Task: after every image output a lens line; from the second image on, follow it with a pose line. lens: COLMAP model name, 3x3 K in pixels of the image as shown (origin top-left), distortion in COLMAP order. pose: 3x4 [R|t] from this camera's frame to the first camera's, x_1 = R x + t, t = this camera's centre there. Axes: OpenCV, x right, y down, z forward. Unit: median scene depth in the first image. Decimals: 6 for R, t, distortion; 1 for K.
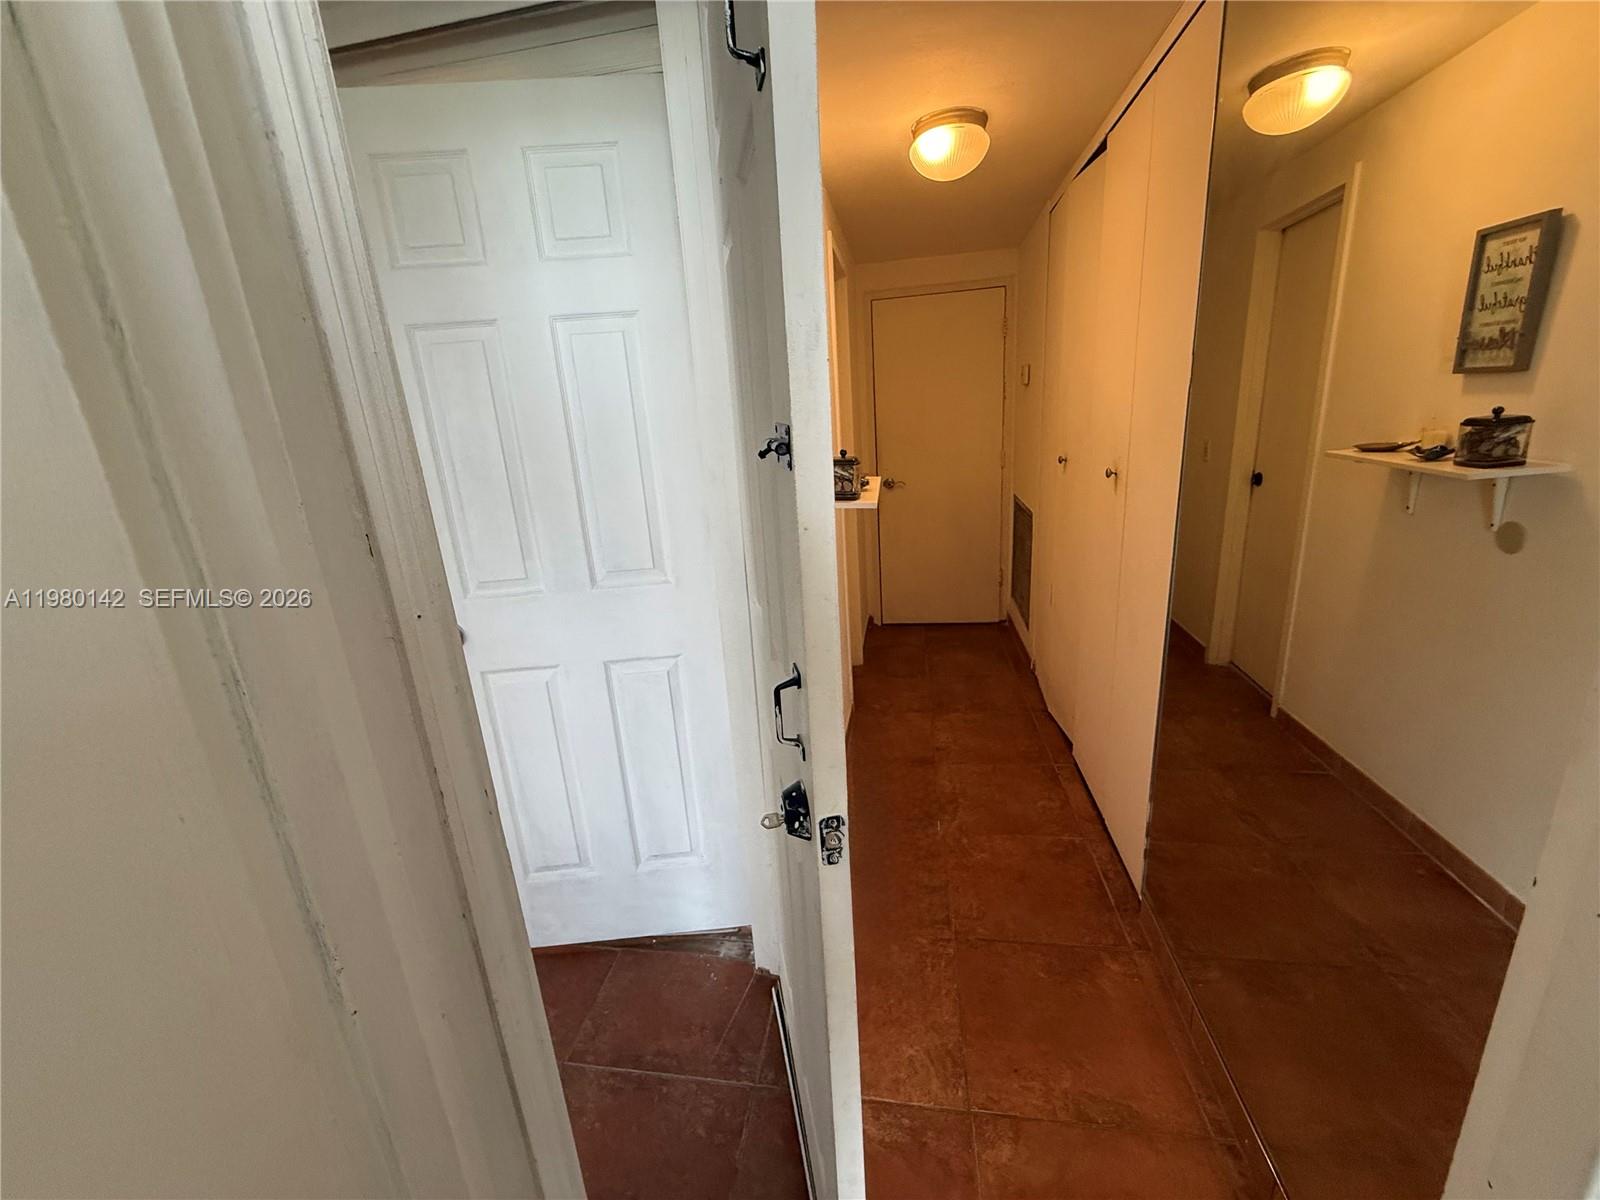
lens RADIAL K [[643.0, 0, 793.2], [0, 643.0, 599.2], [0, 0, 1]] dist [0.002024, 0.000807]
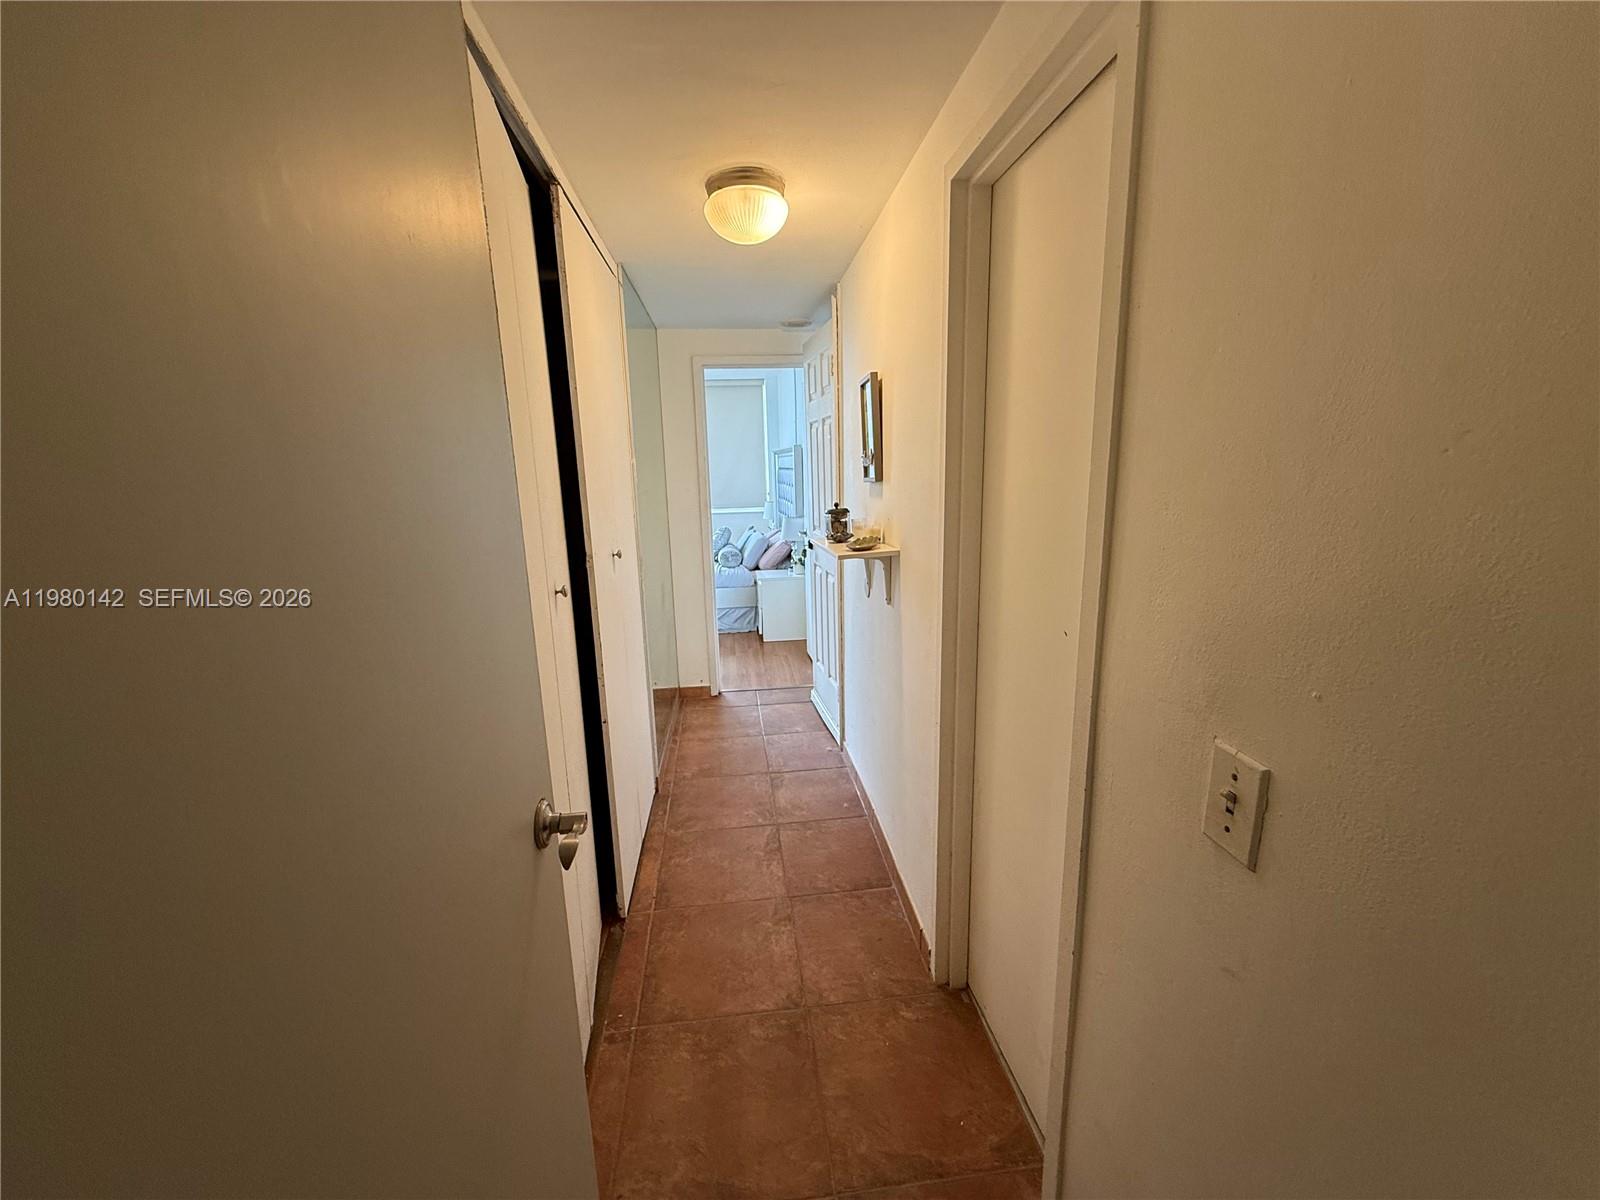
lens RADIAL K [[643.0, 0, 793.2], [0, 643.0, 599.2], [0, 0, 1]] dist [0.002024, 0.000807]
pose [[-0.958831, 0.146477, -0.243285, 0.330738], [0.015410, 0.882282, 0.470469, -0.436697], [0.283559, 0.447351, -0.848217, 1.398470]]
